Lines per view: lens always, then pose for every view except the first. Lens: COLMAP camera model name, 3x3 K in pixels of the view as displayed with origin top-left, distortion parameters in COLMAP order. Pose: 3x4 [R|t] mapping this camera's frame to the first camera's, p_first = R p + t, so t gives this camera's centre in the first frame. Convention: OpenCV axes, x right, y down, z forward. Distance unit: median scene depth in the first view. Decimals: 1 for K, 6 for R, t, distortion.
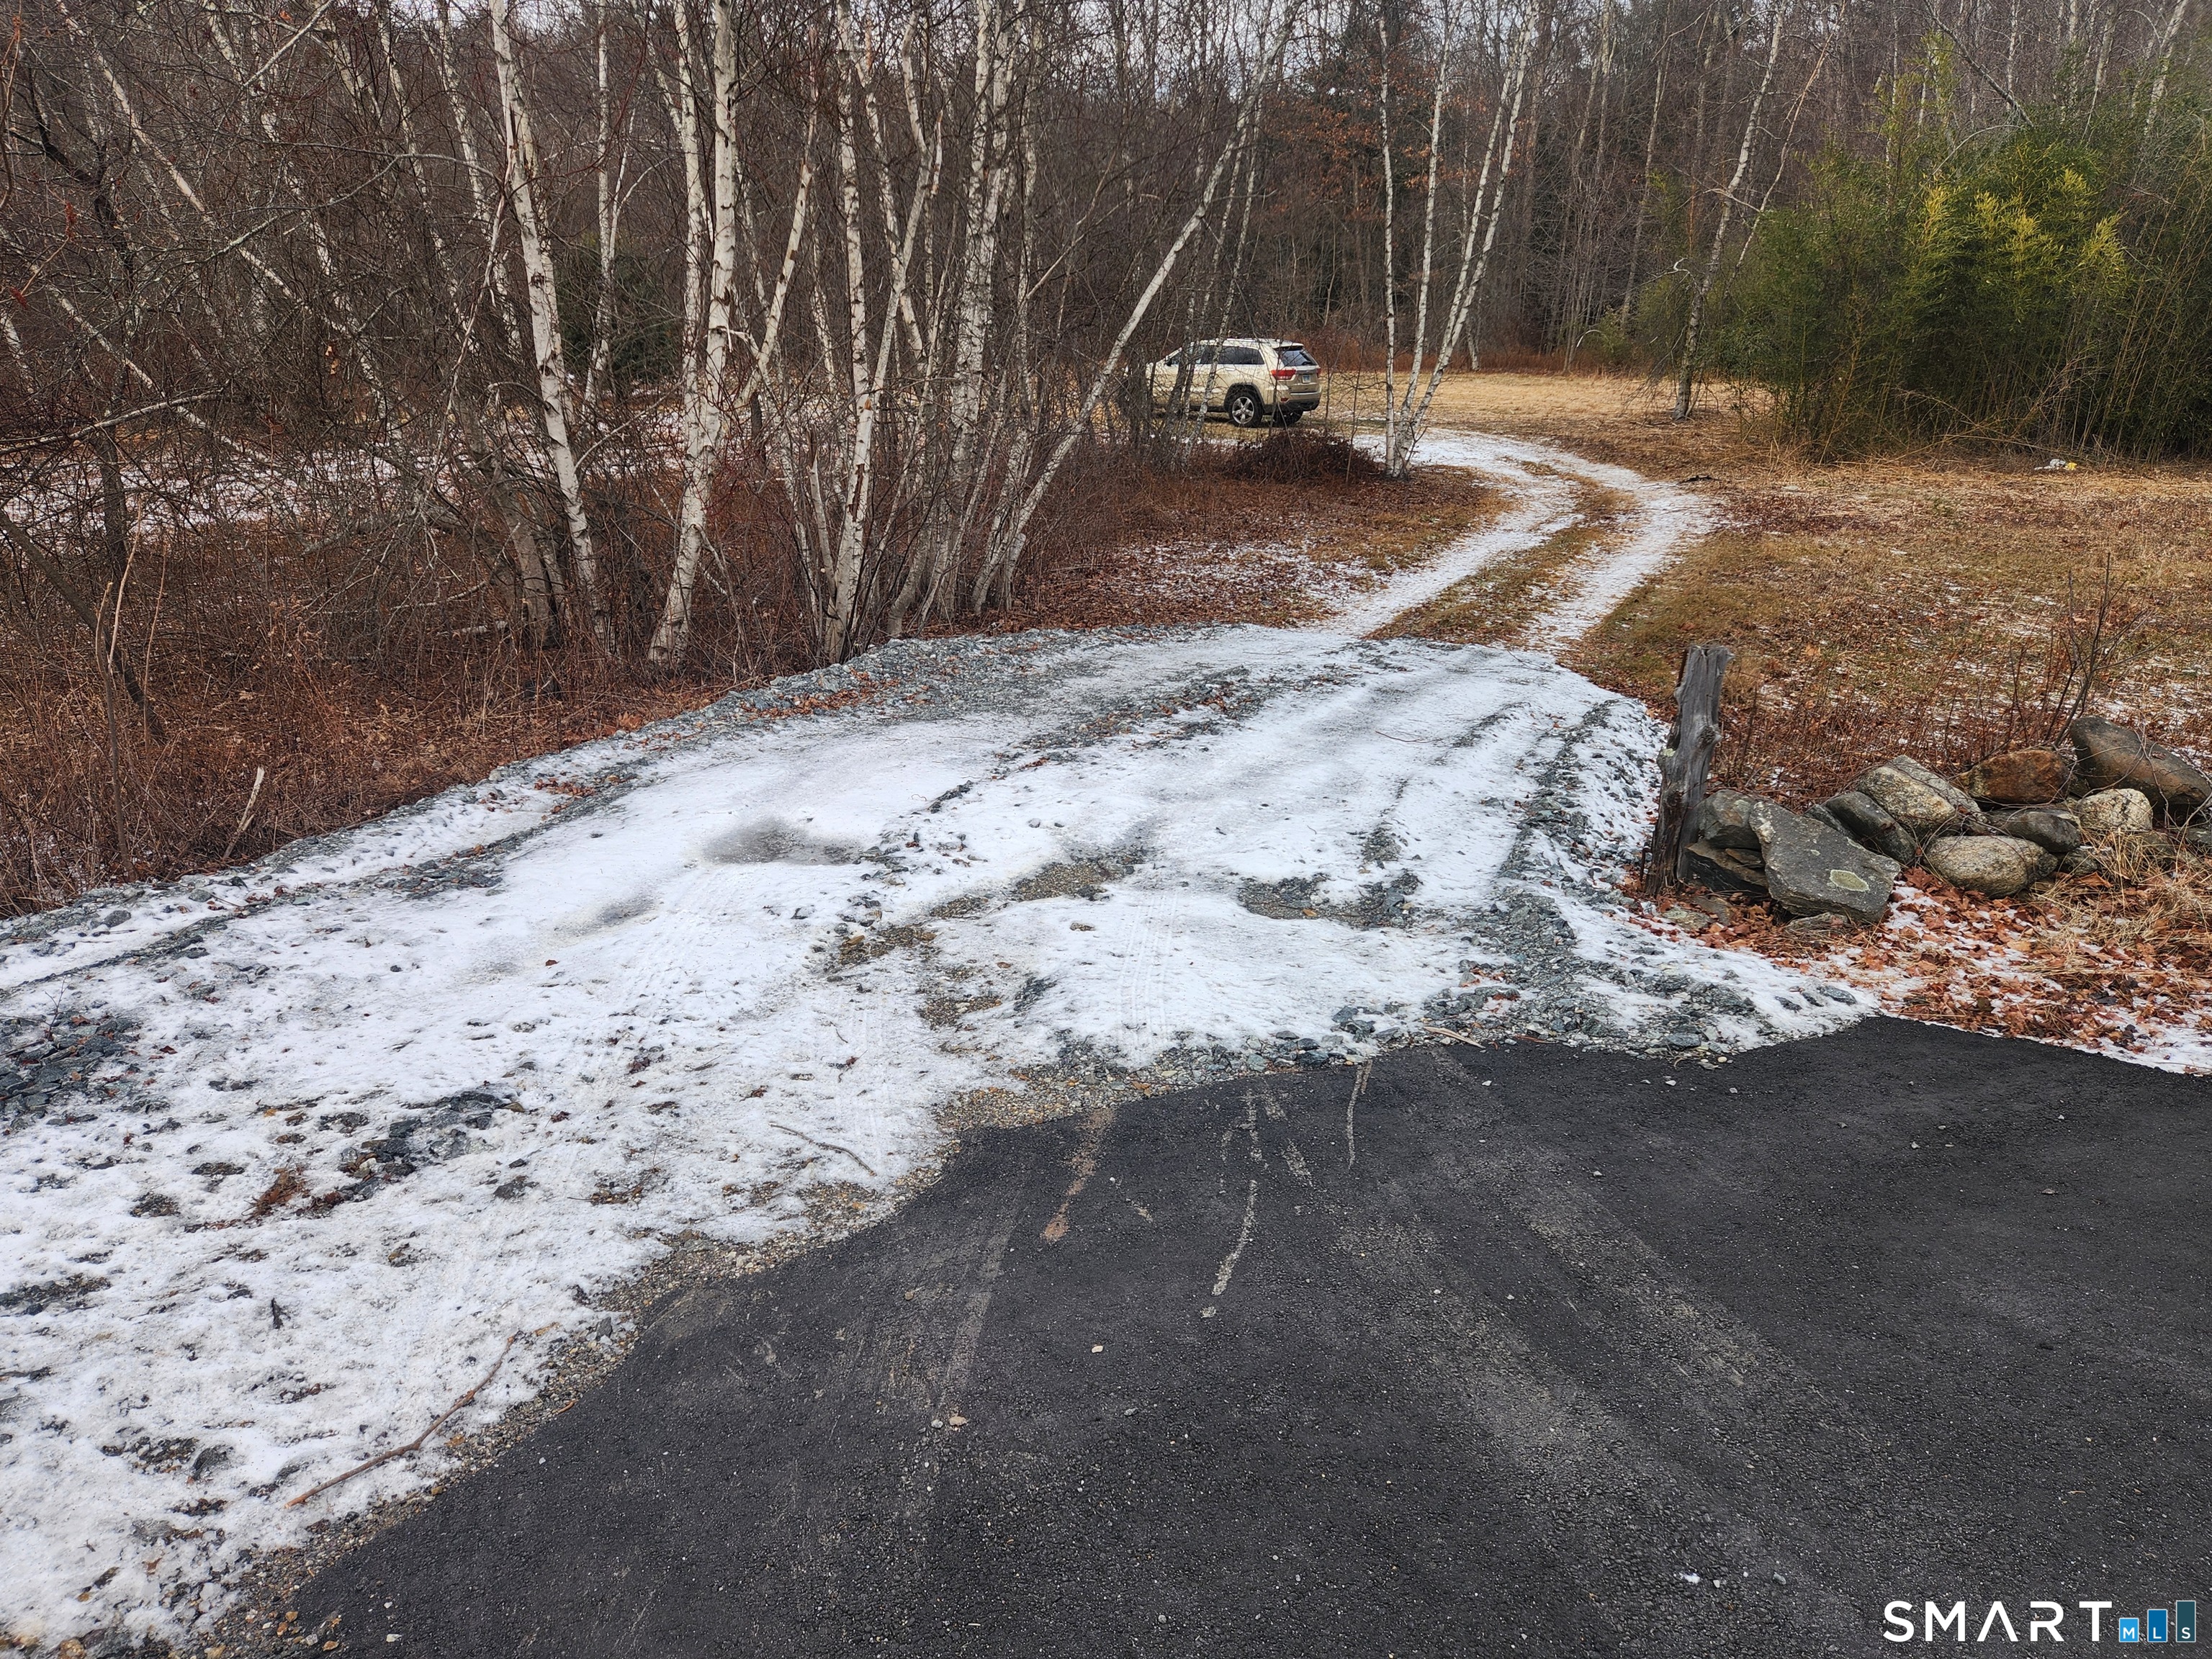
lens RADIAL K [[1526.1, 0, 1085.9], [0, 1526.1, 825.5], [0, 0, 1]] dist [0.080755, -0.074375]
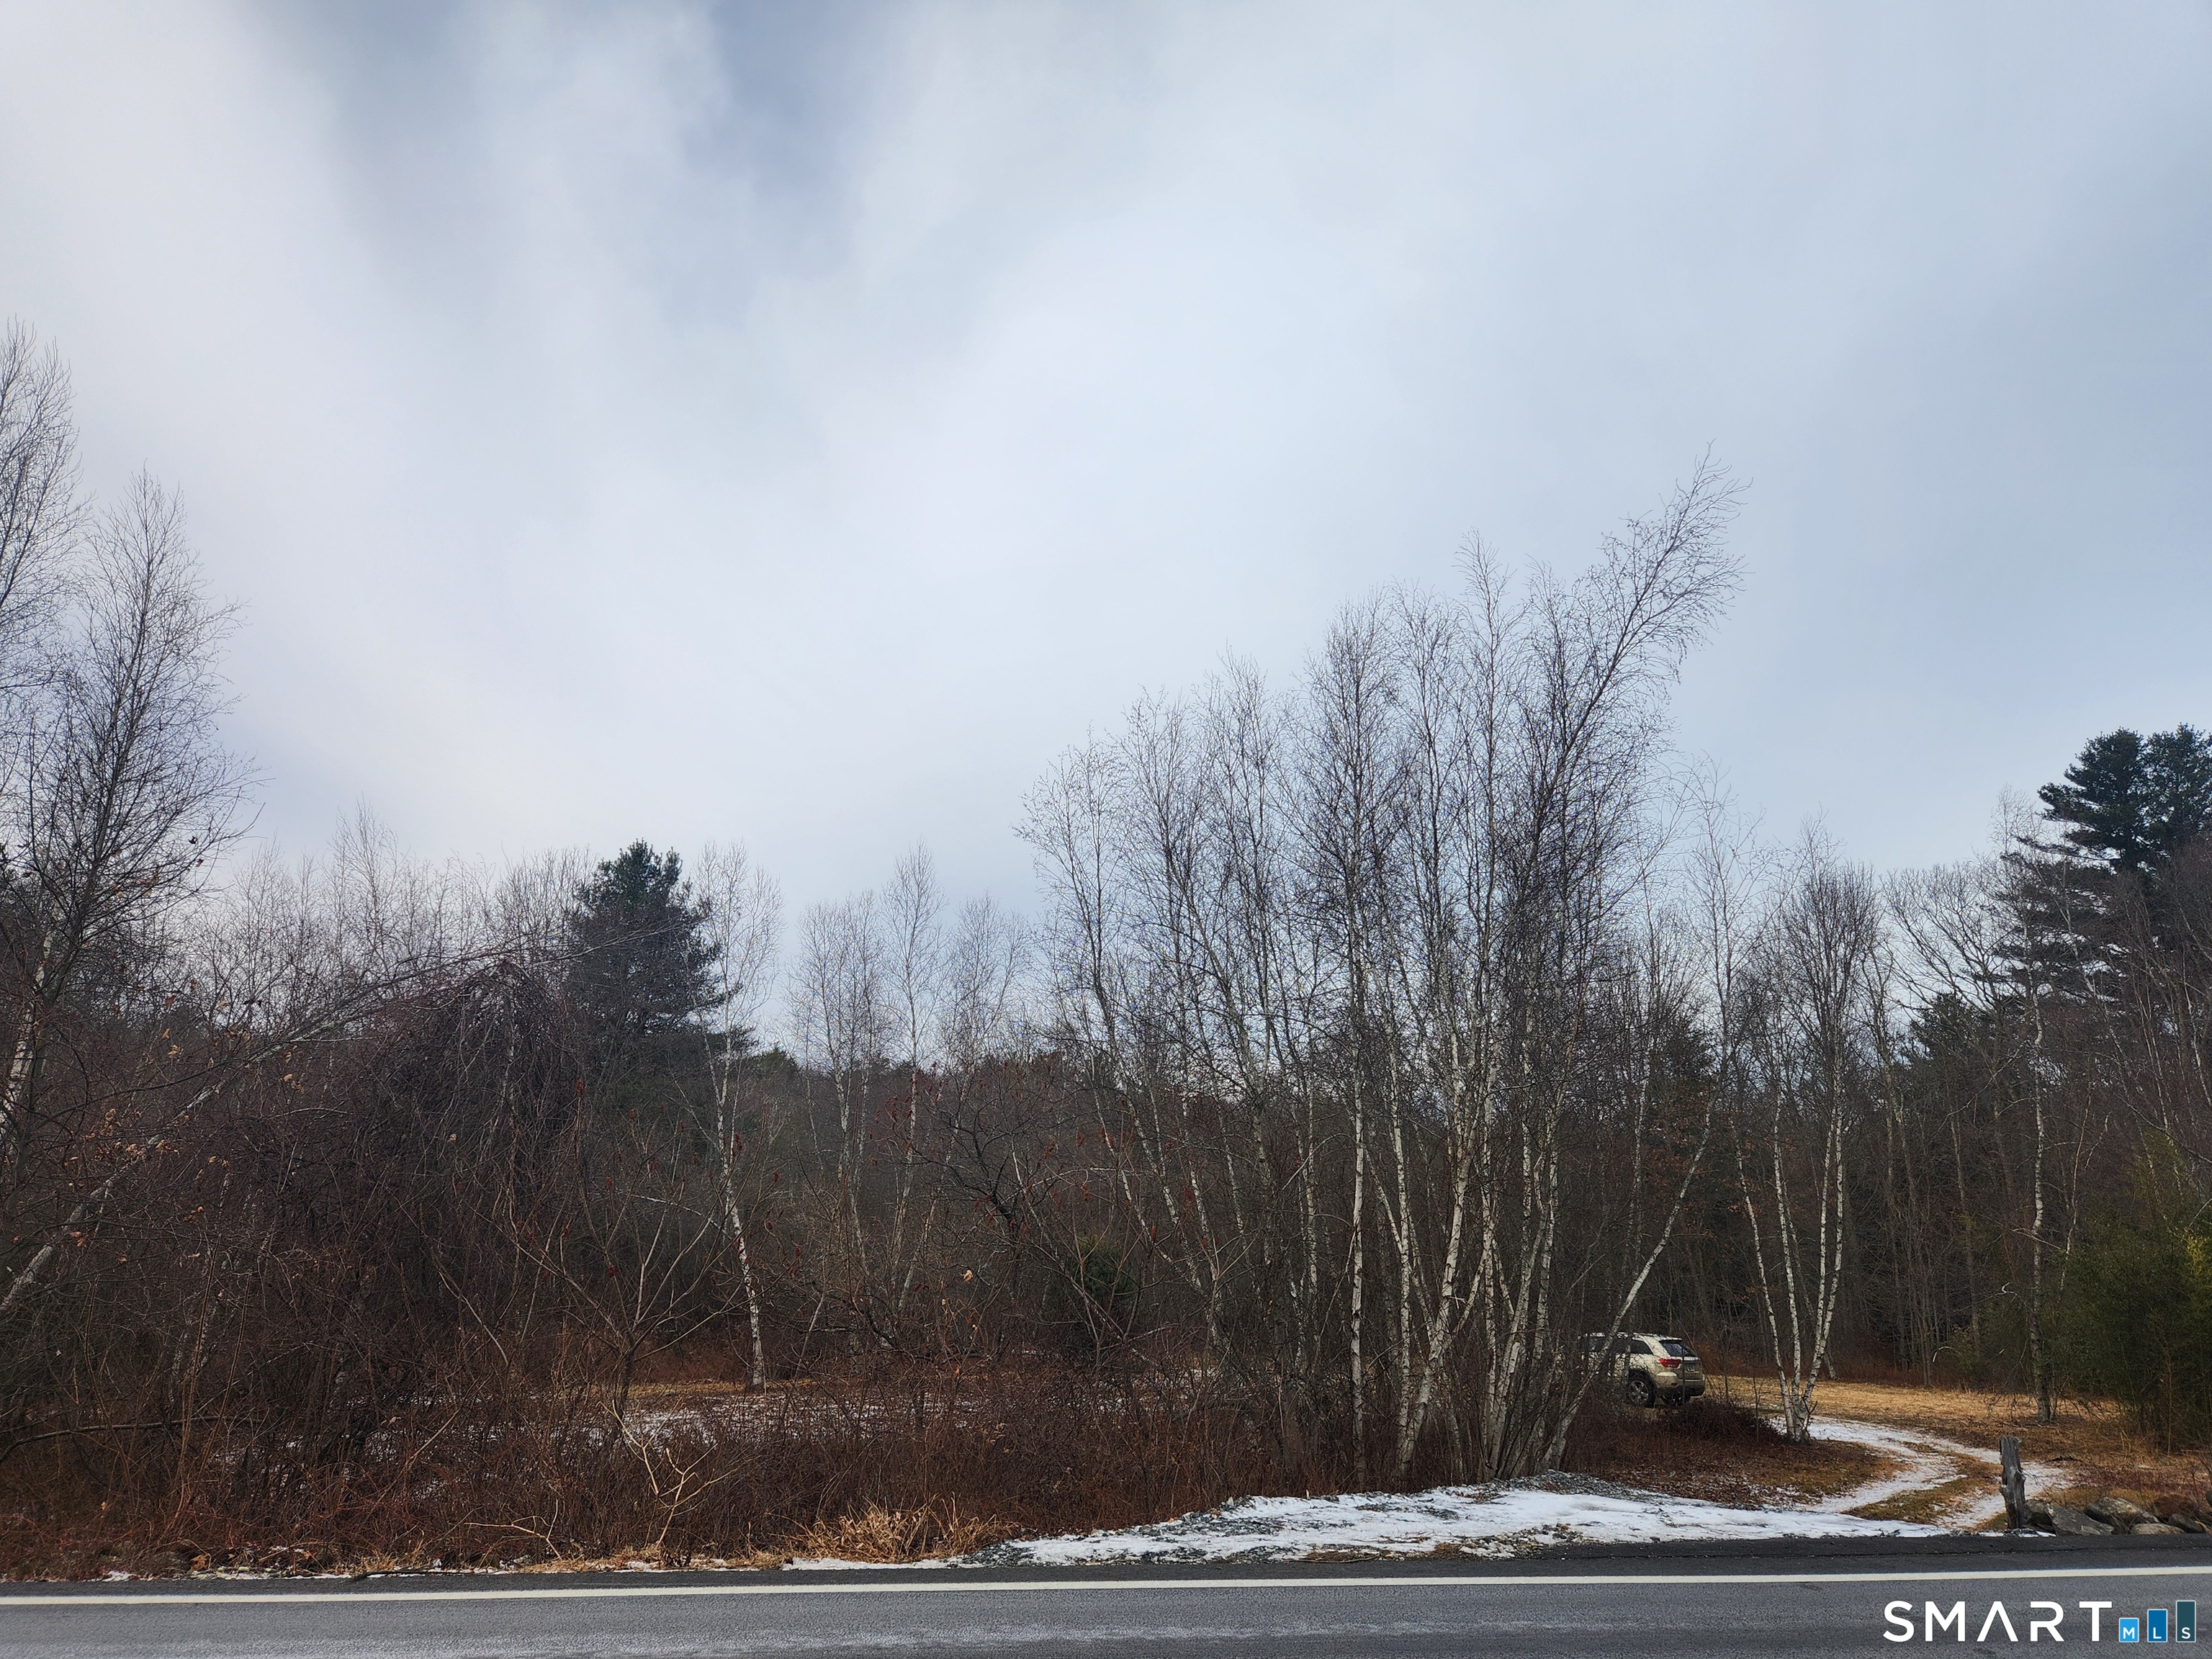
lens RADIAL K [[1522.3, 0, 1119.7], [0, 1522.3, 834.9], [0, 0, 1]] dist [0.084938, -0.061013]
pose [[0.986021, -0.026823, -0.164449, -0.439550], [-0.074164, 0.813148, -0.577313, 0.517627], [0.149207, 0.581439, 0.799791, -1.392043]]
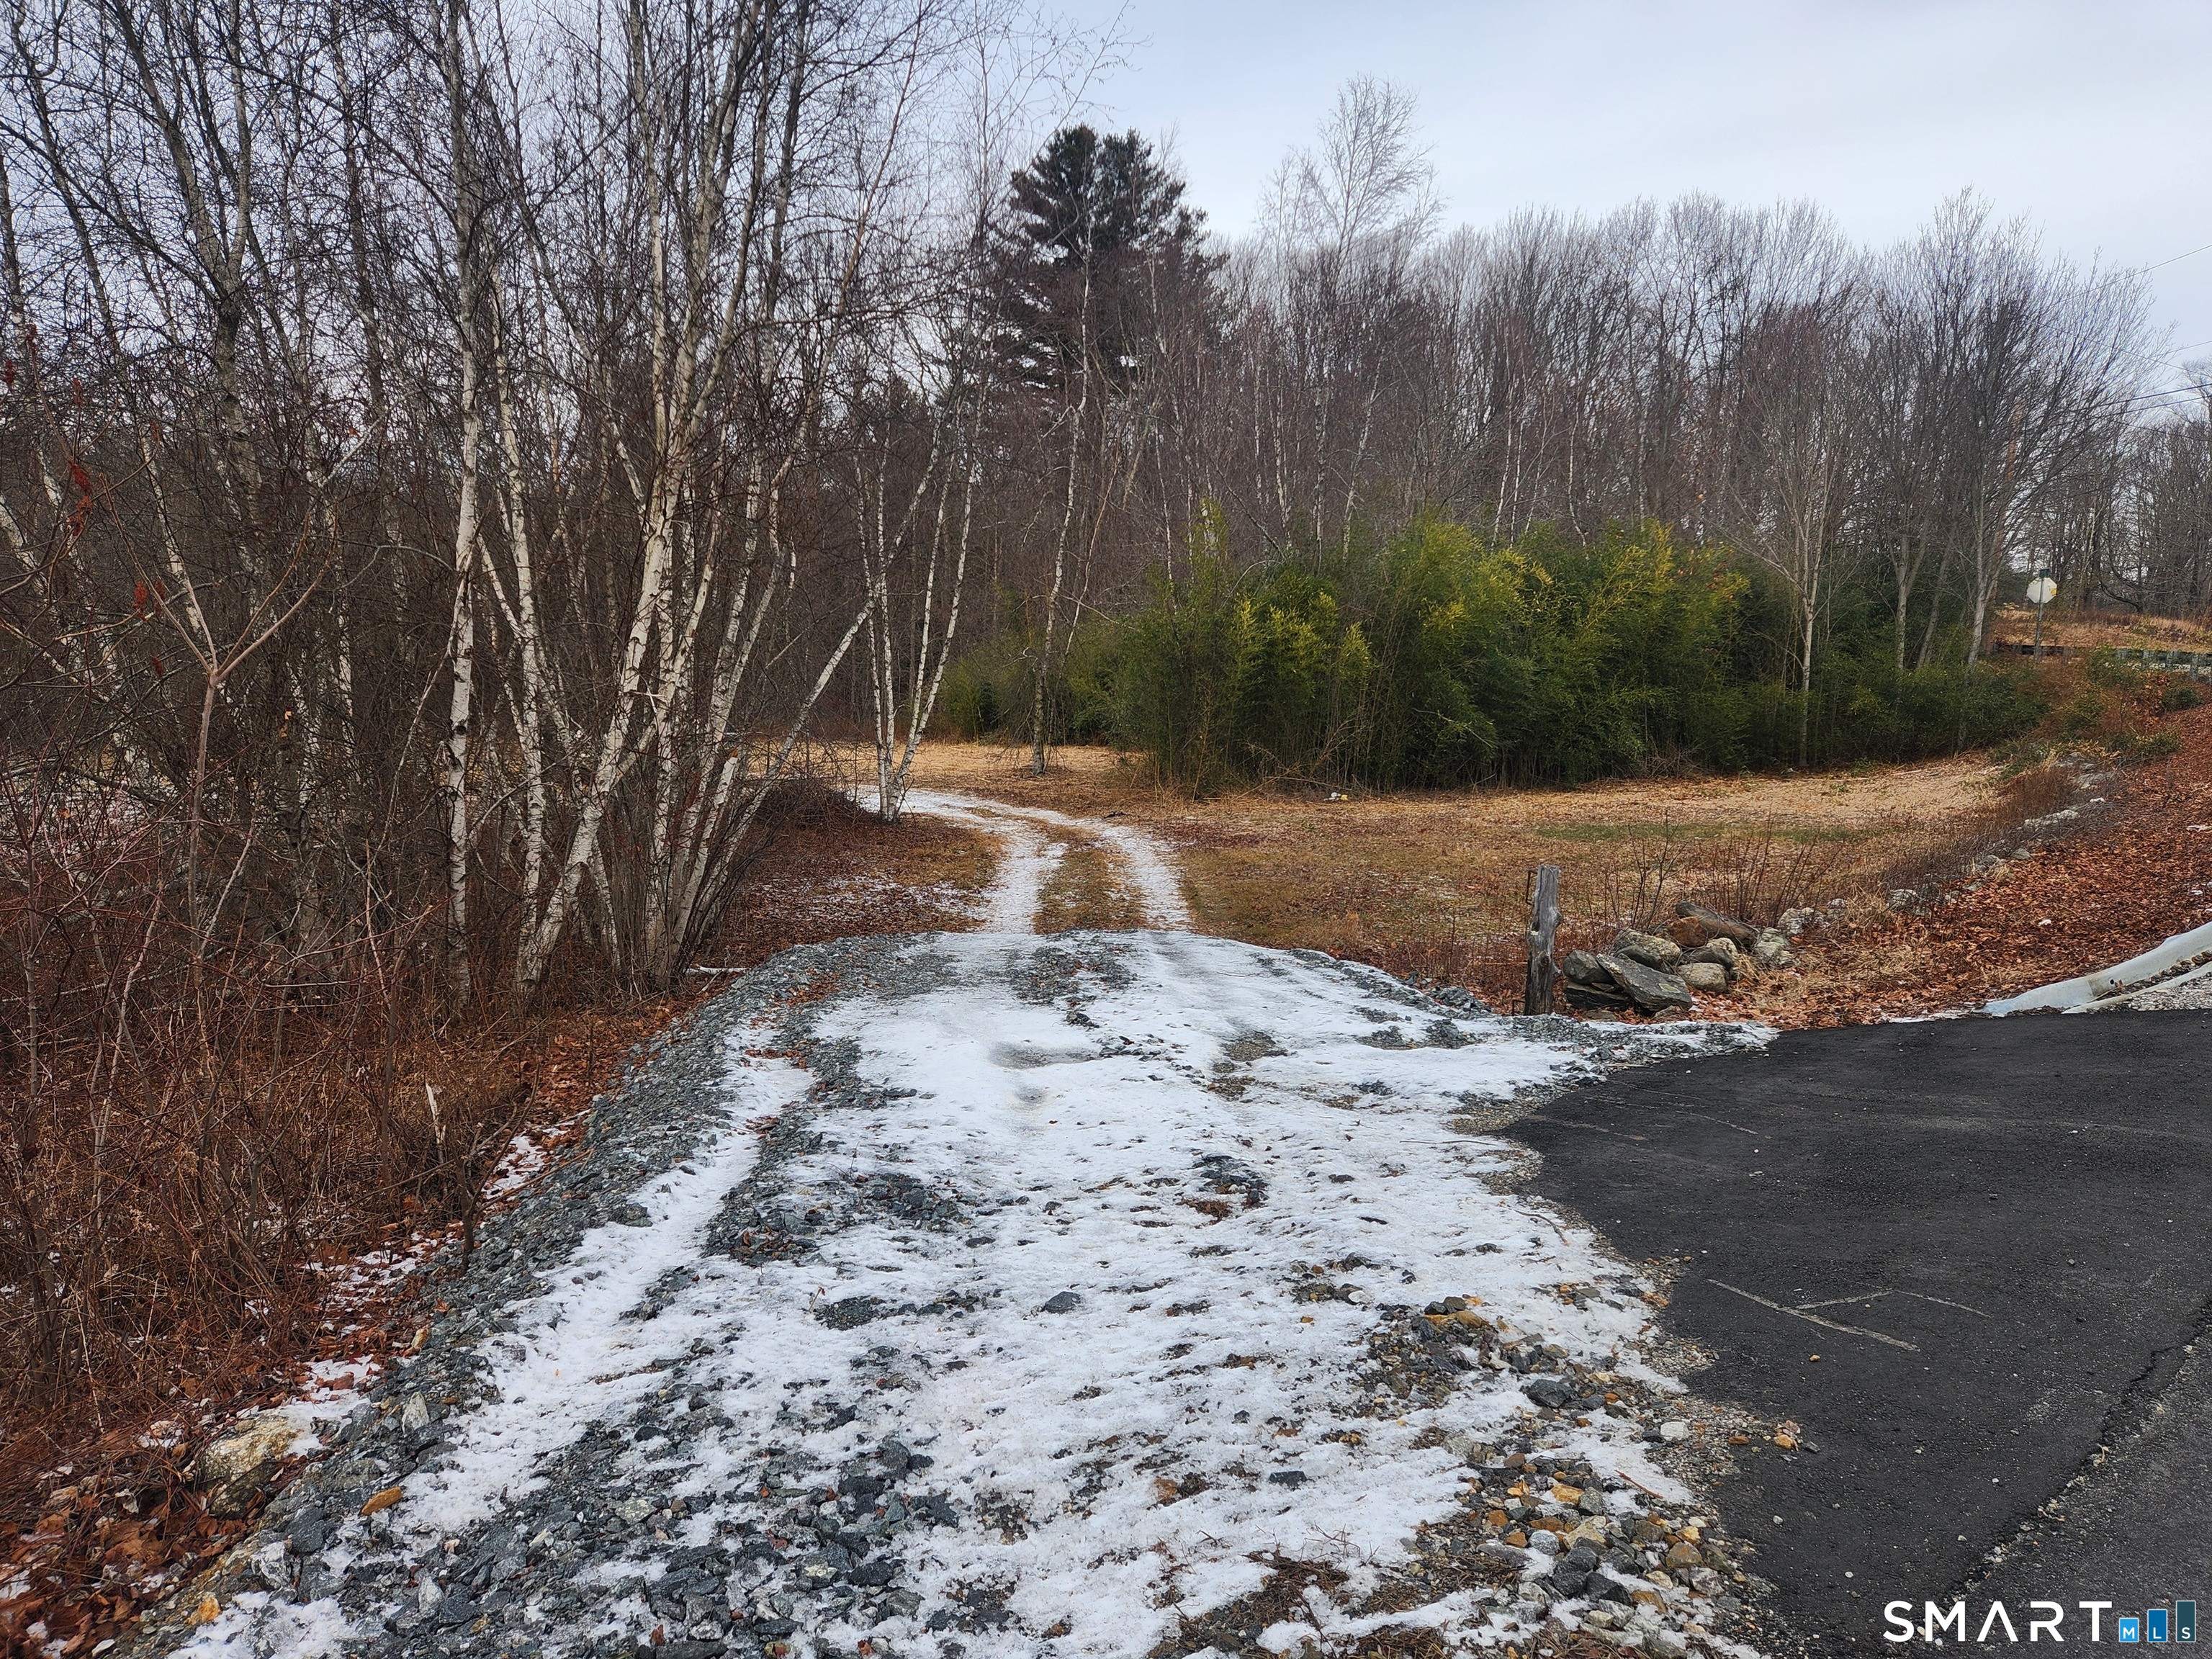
lens RADIAL K [[1522.3, 0, 1119.7], [0, 1522.3, 834.9], [0, 0, 1]] dist [0.084938, -0.061013]
pose [[0.881046, -0.046749, 0.470716, -0.650215], [0.151536, 0.970556, -0.187240, 0.074550], [-0.448102, 0.236297, 0.862188, -0.185885]]
